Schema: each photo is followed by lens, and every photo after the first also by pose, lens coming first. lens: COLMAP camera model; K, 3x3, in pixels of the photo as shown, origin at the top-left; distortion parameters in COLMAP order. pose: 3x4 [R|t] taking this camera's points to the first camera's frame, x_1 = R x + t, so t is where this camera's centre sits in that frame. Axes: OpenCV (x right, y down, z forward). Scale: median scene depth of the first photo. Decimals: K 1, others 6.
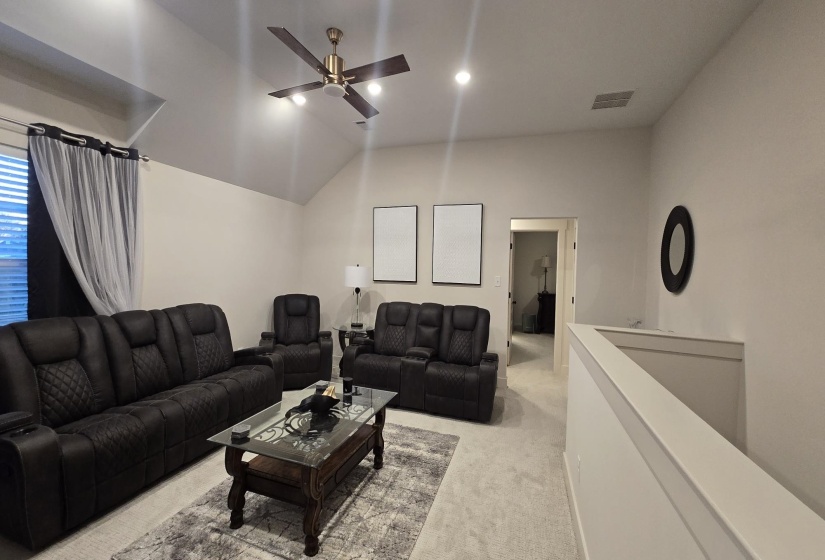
lens RADIAL K [[338.7, 0, 412.5], [0, 338.7, 280.0], [0, 0, 1]] dist [-0.000436, -0.000023]
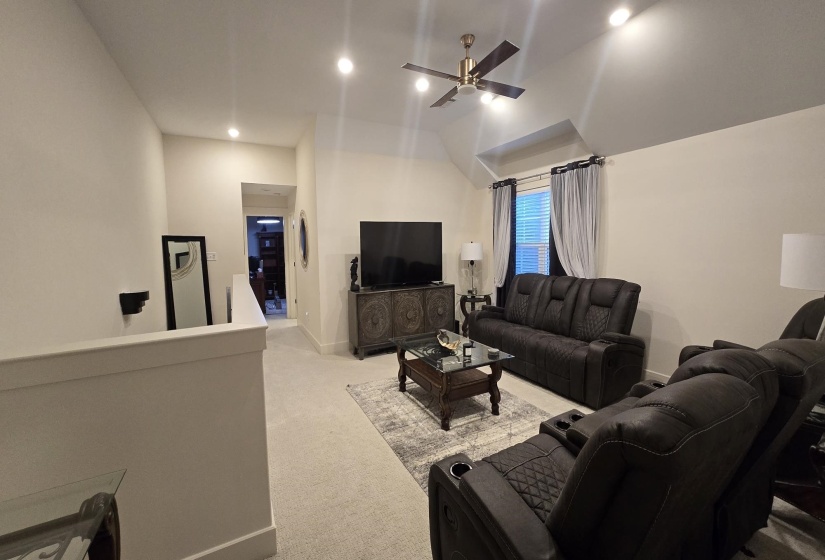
lens RADIAL K [[338.7, 0, 412.5], [0, 338.7, 280.0], [0, 0, 1]] dist [-0.000436, -0.000023]
pose [[-0.678414, 0.065086, -0.731791, 0.782143], [-0.023586, 0.993625, 0.110239, -0.042800], [0.734301, 0.092048, -0.672554, 1.703249]]
